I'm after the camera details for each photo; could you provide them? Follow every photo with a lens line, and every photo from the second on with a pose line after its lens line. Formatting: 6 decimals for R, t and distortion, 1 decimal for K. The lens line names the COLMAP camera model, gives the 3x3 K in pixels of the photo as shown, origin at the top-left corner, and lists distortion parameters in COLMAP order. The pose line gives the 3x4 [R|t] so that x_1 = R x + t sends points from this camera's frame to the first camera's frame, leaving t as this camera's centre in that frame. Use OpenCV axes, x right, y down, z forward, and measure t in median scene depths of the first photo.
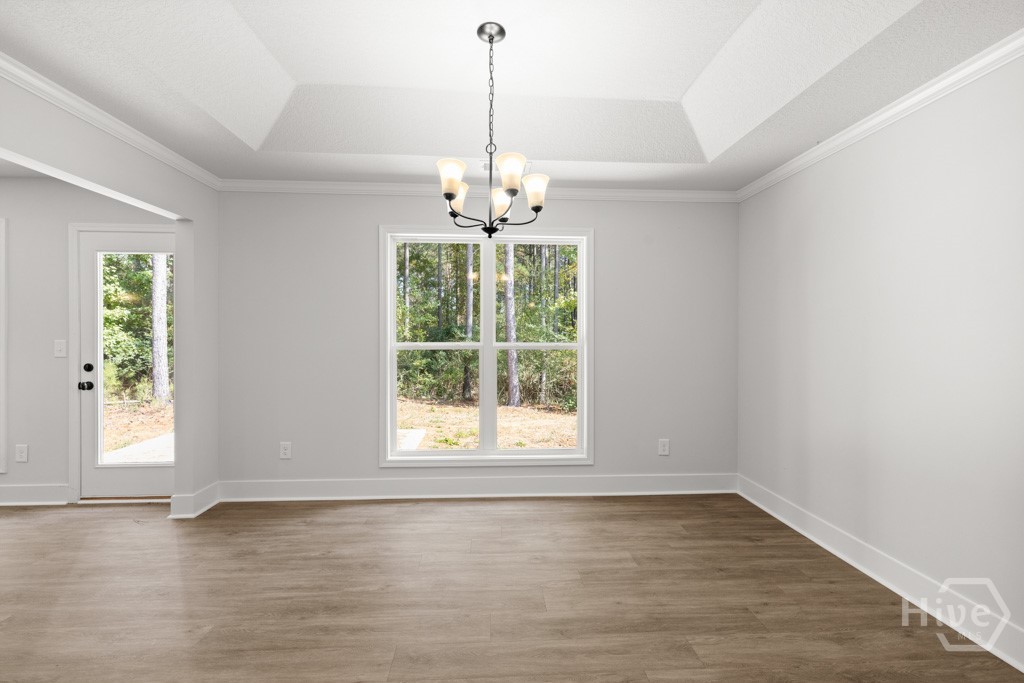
lens RADIAL K [[441.7, 0, 509.1], [0, 441.7, 339.0], [0, 0, 1]] dist [-0.001949, -0.000529]
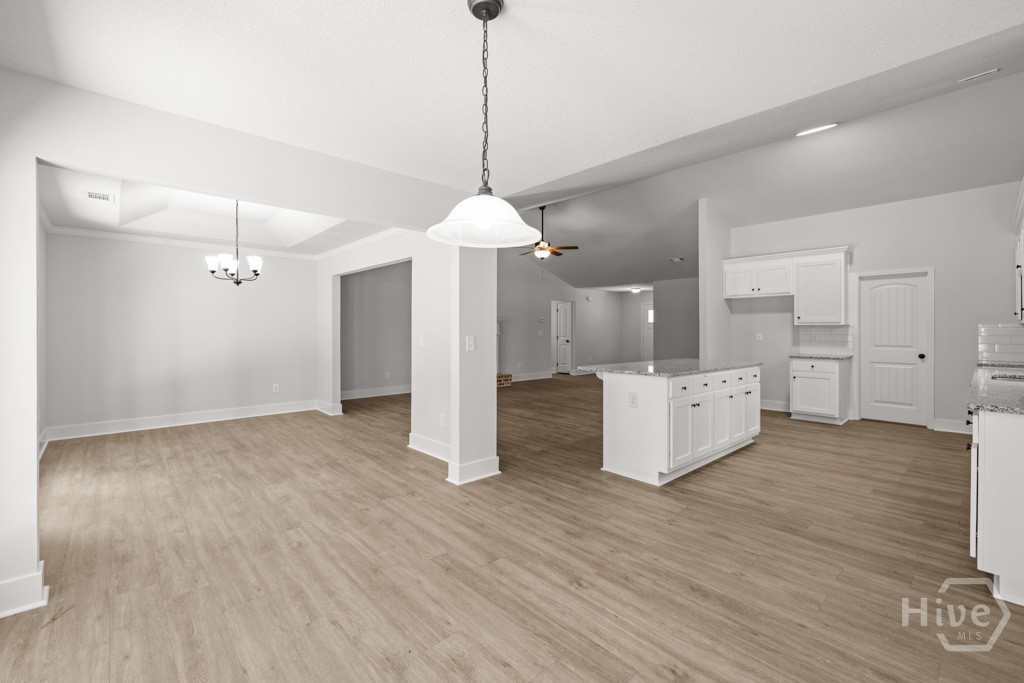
lens RADIAL K [[441.7, 0, 505.4], [0, 441.7, 327.8], [0, 0, 1]] dist [-0.001949, -0.000529]
pose [[-0.630354, -0.004185, 0.776296, -2.125627], [0.000837, 0.999981, 0.006070, -0.021225], [-0.776307, 0.004476, -0.630339, 1.080405]]
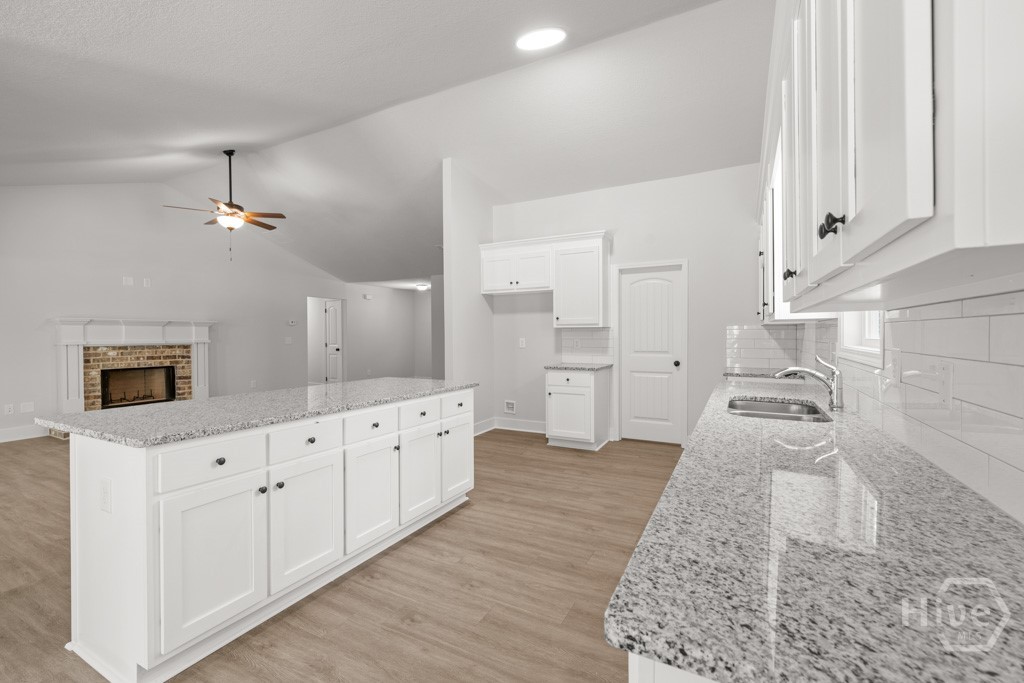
lens RADIAL K [[441.7, 0, 522.3], [0, 441.7, 339.2], [0, 0, 1]] dist [-0.001949, -0.000529]
pose [[-0.865159, -0.007697, 0.501439, -2.102162], [0.003916, 0.999748, 0.022101, -0.012246], [-0.501482, 0.021084, -0.864911, 0.022586]]
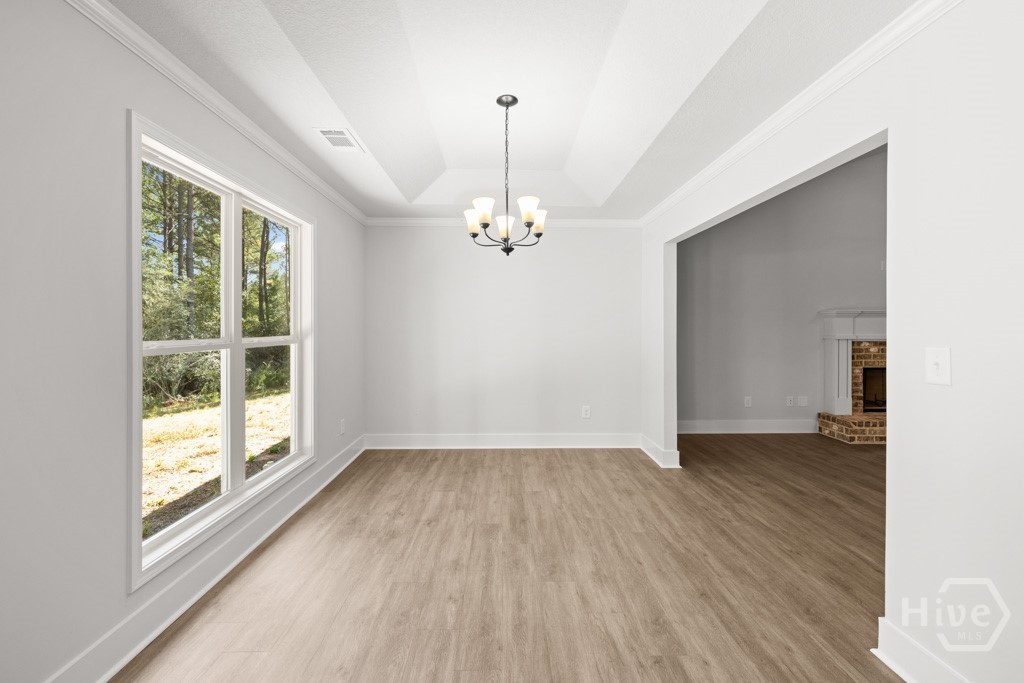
lens RADIAL K [[441.7, 0, 510.8], [0, 441.7, 333.7], [0, 0, 1]] dist [-0.001949, -0.000529]
pose [[0.014354, -0.017351, 0.999746, -1.074913], [0.007063, 0.999826, 0.017251, -0.014870], [-0.999872, 0.006814, 0.014475, 0.766366]]
